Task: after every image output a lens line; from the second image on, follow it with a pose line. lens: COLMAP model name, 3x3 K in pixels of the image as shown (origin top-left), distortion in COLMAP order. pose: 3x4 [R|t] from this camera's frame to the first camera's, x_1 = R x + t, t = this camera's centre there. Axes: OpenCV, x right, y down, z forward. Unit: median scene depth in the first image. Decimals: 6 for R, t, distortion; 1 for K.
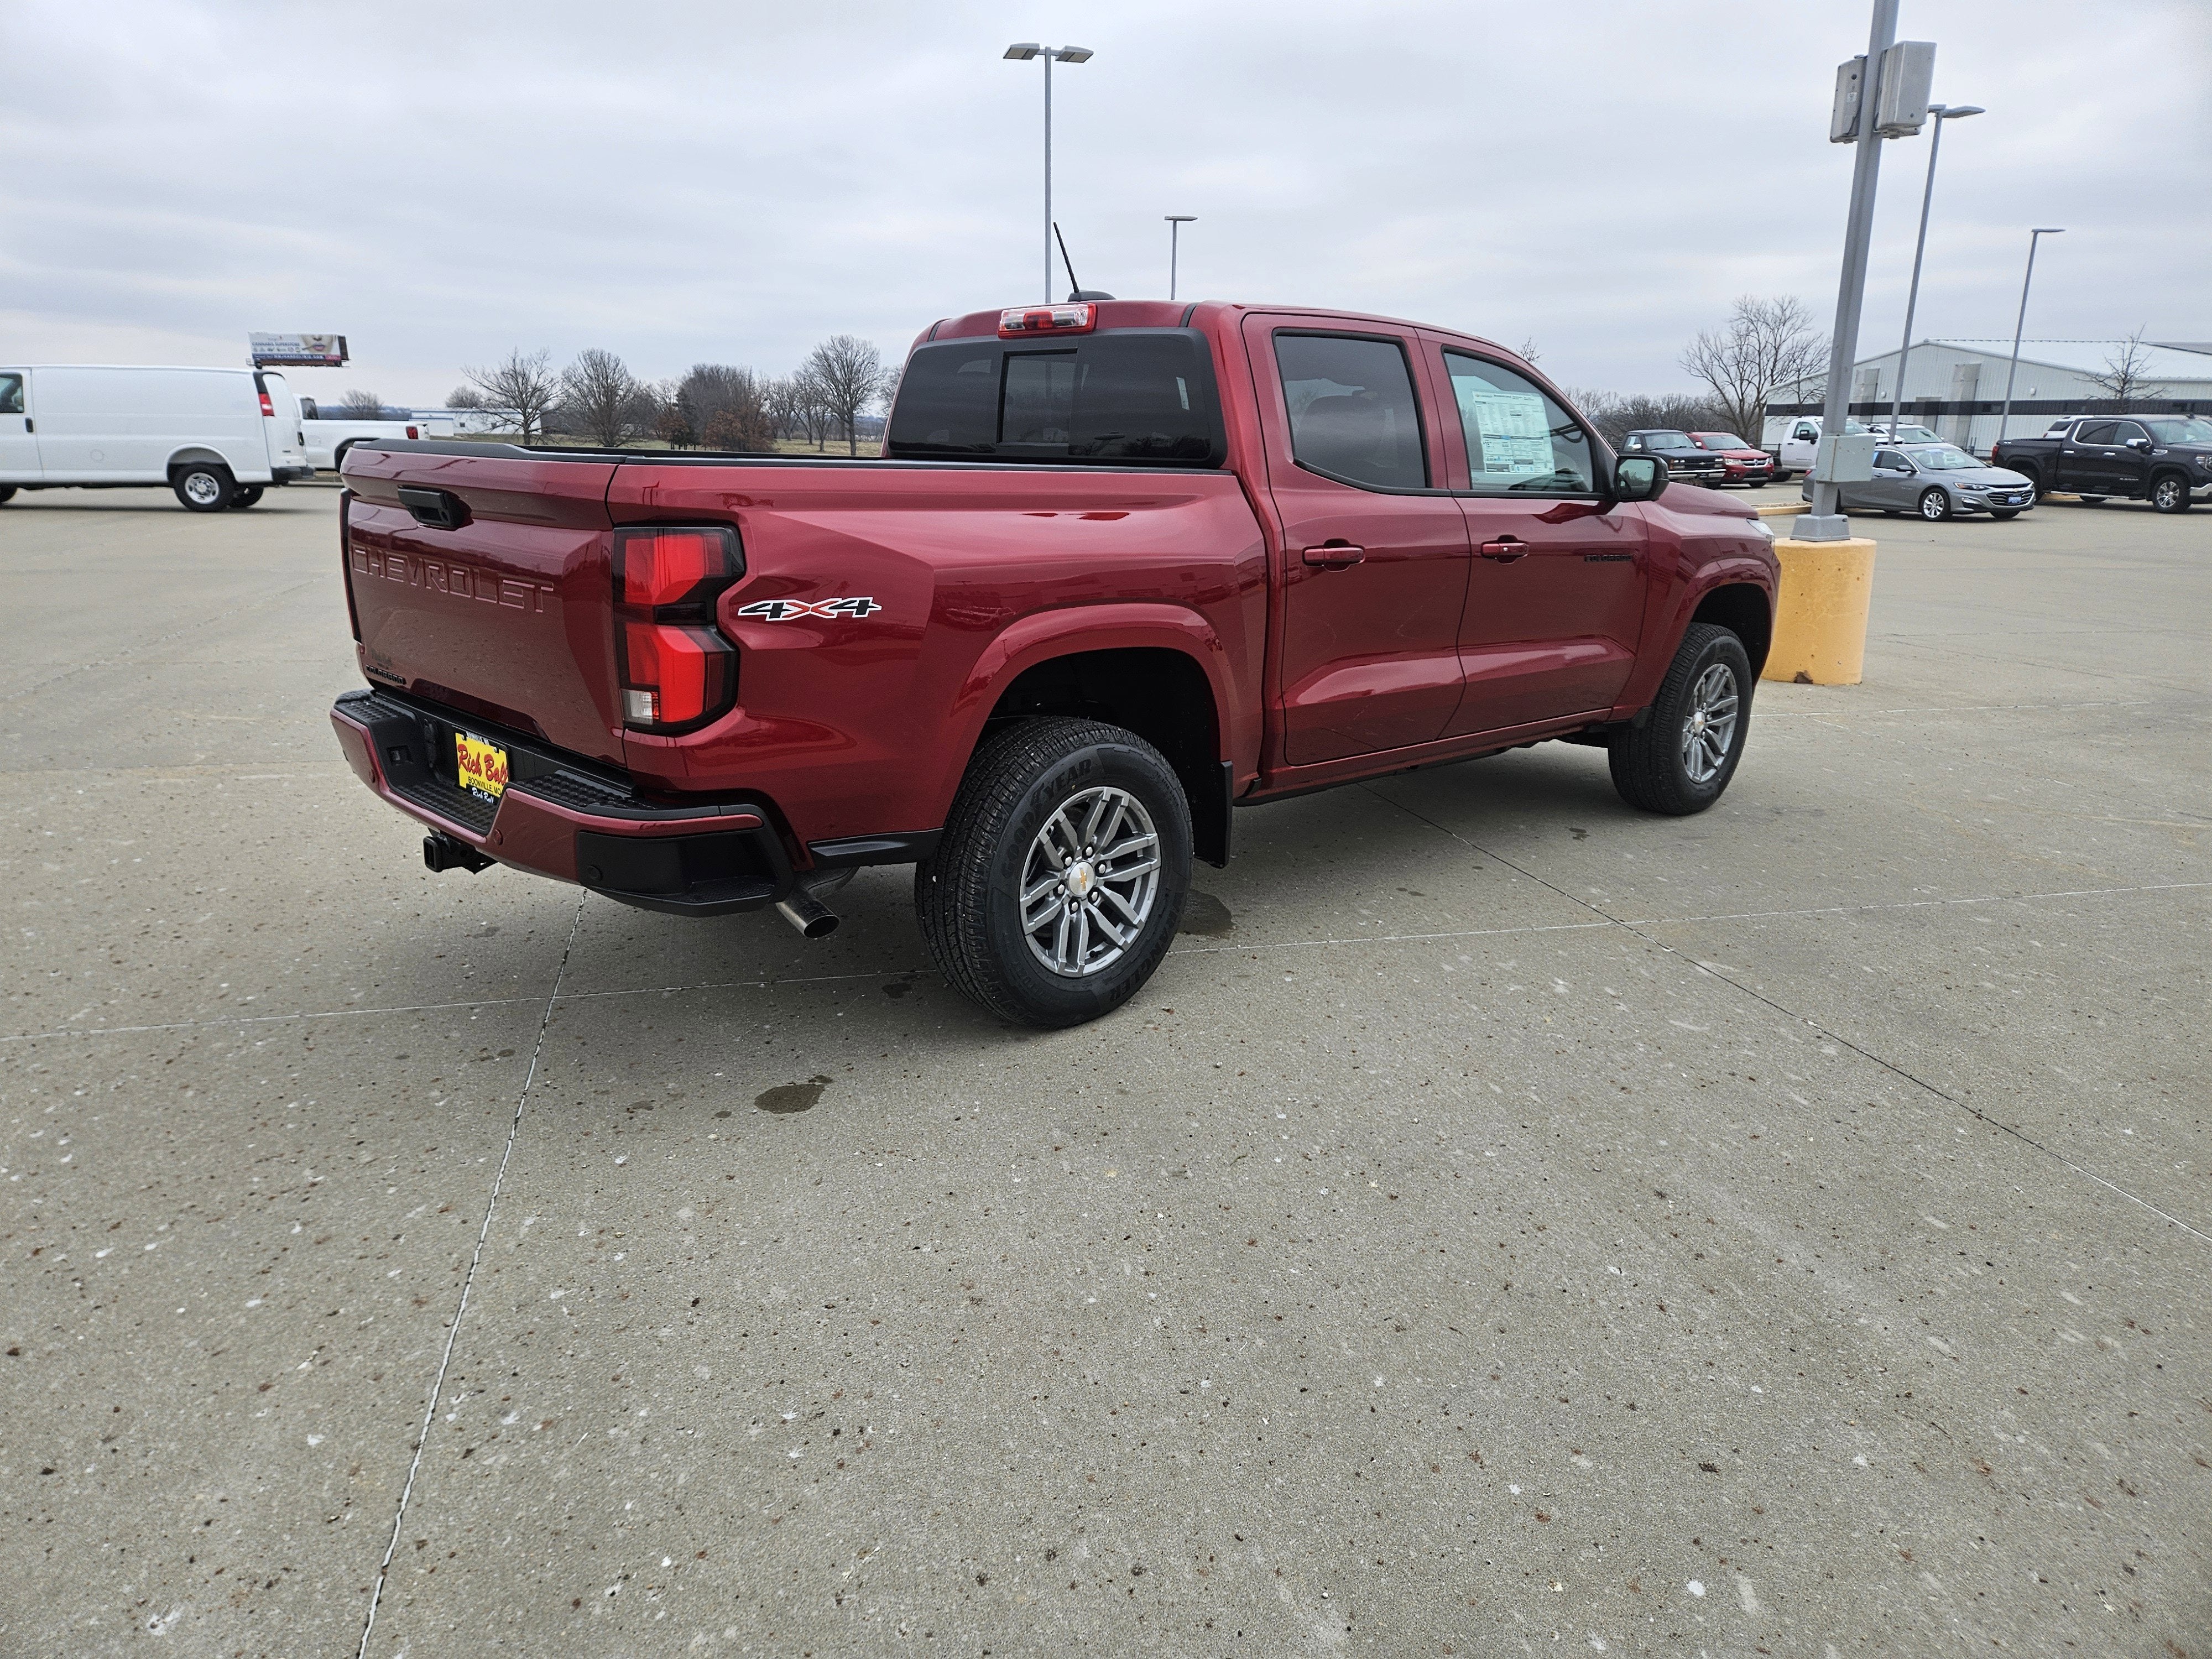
lens RADIAL K [[1460.7, 0, 1089.8], [0, 1460.7, 808.6], [0, 0, 1]] dist [0.082279, -0.065579]
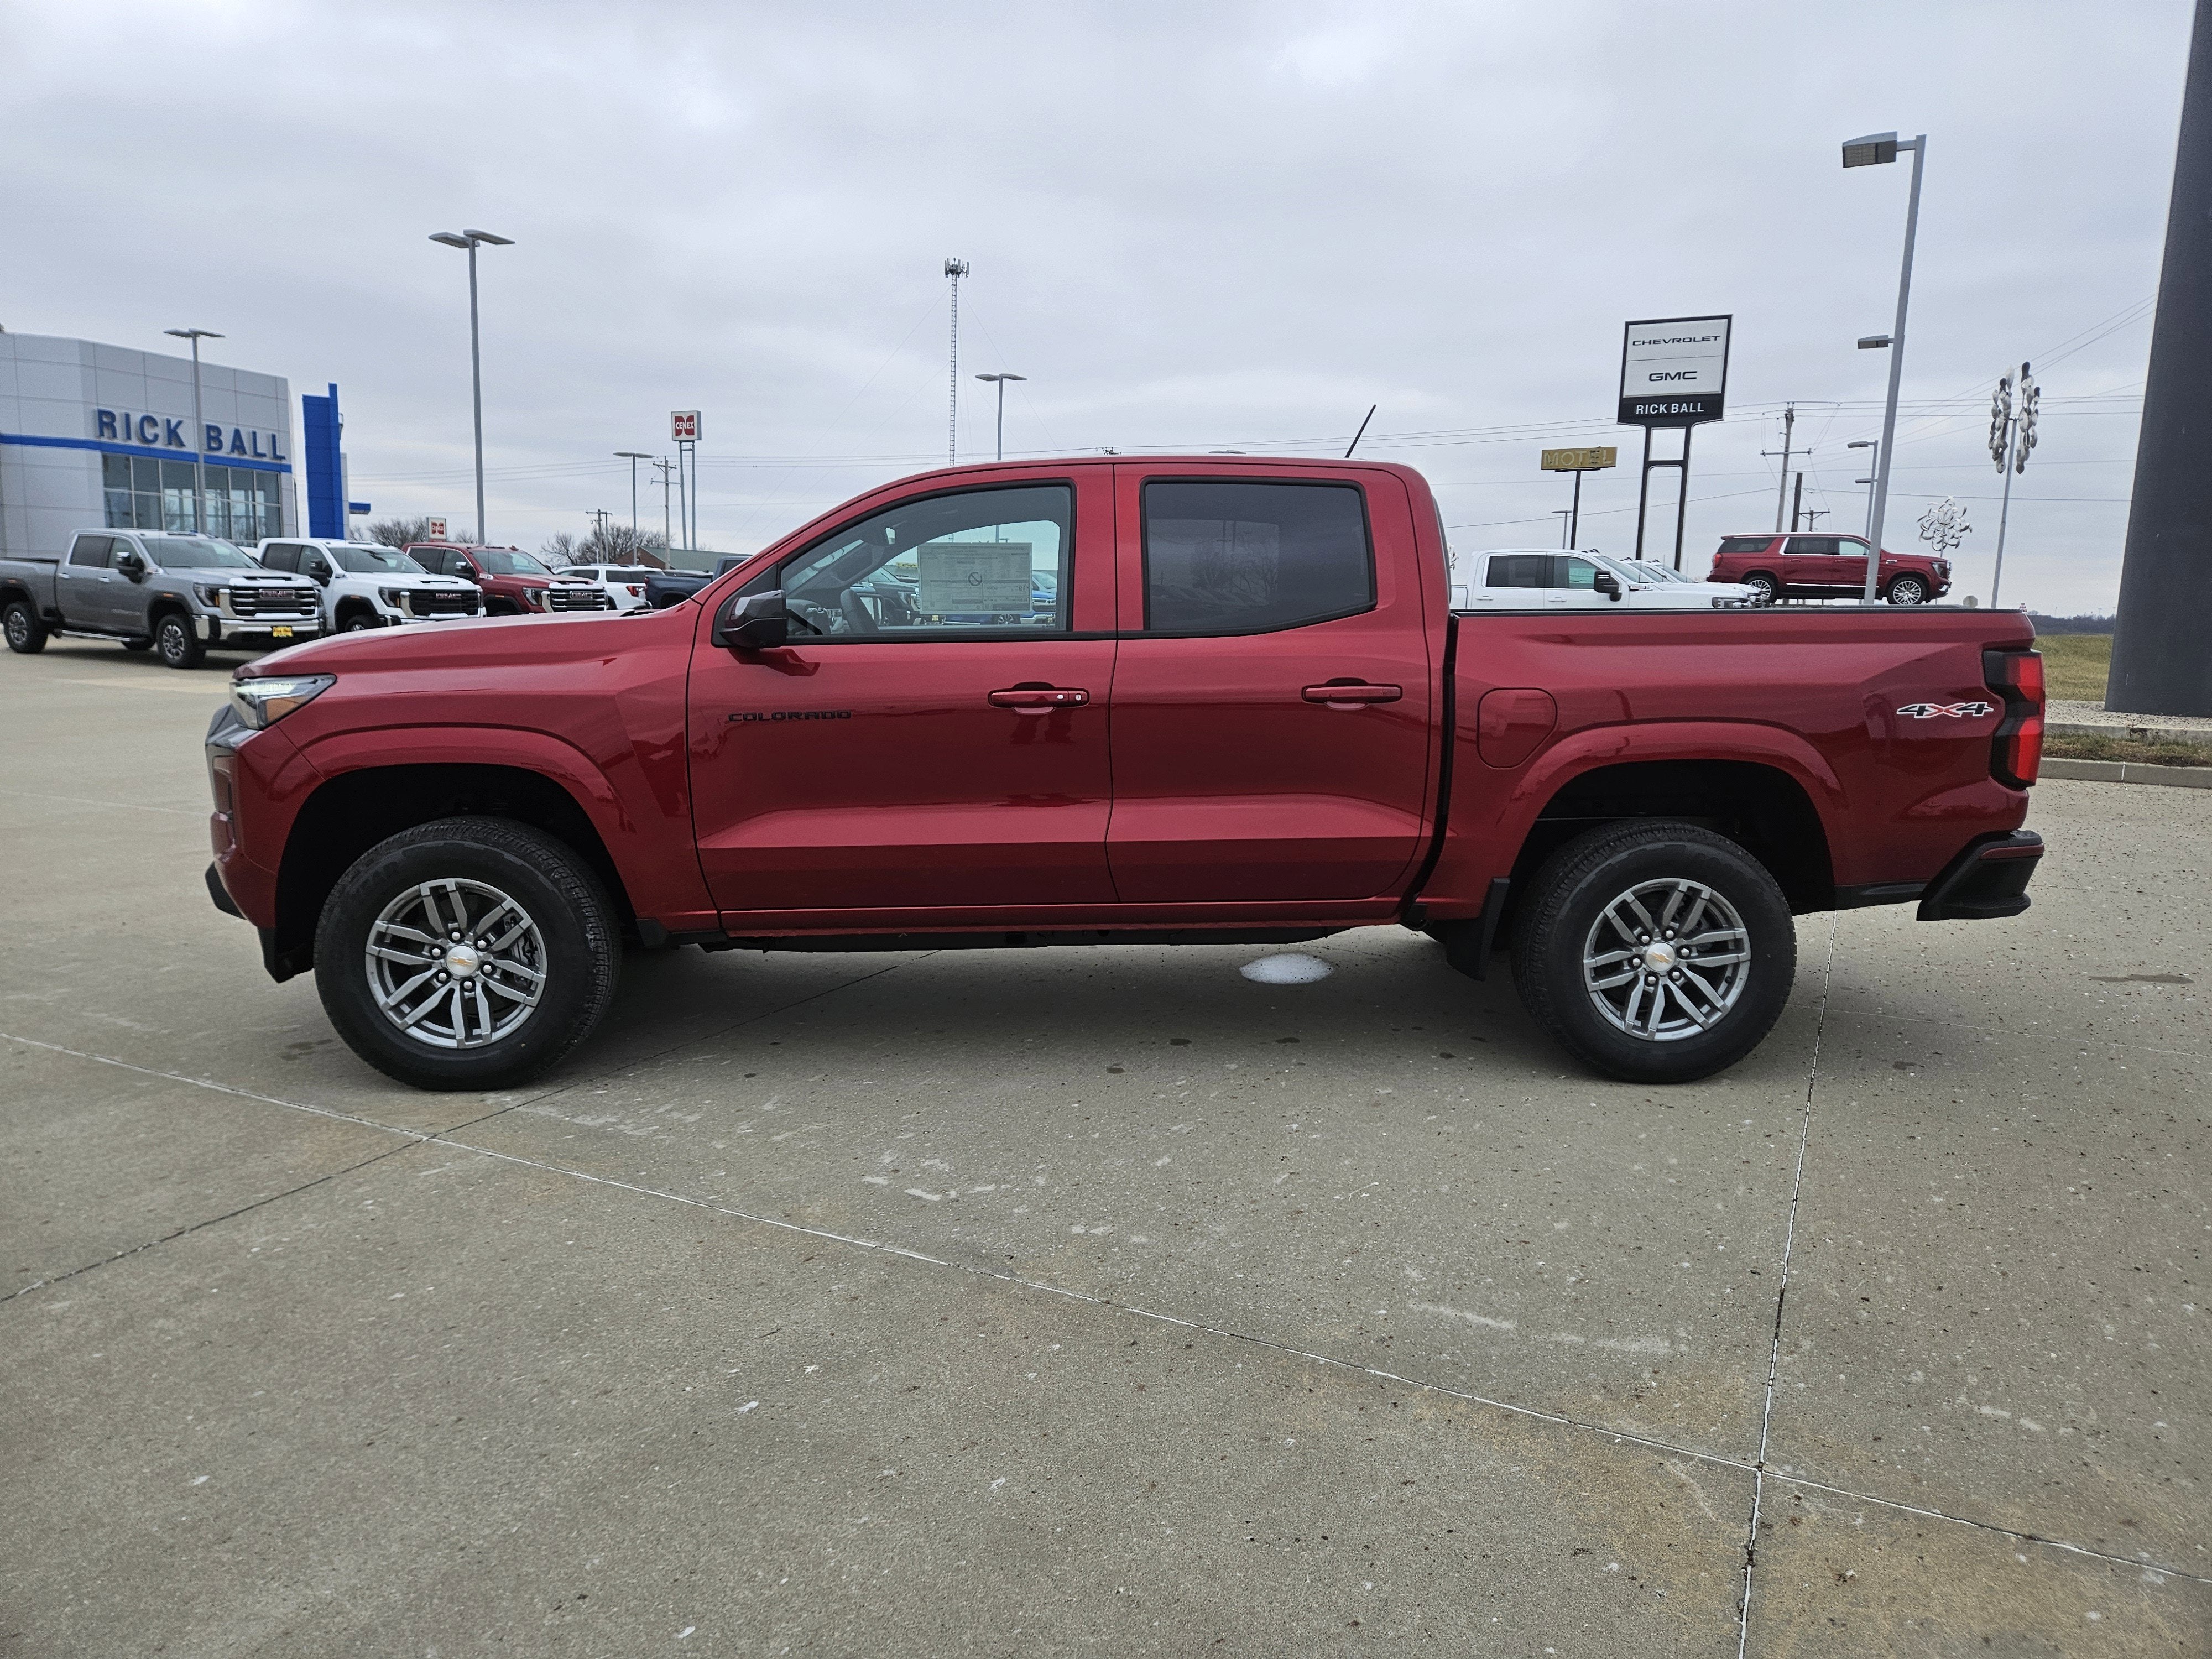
lens RADIAL K [[1467.9, 0, 1111.4], [0, 1467.9, 812.9], [0, 0, 1]] dist [0.078684, -0.069408]
pose [[-0.755938, -0.118235, 0.643877, -0.300461], [0.134345, 0.934602, 0.329348, -0.236924], [-0.640709, 0.335469, -0.690617, 0.948169]]
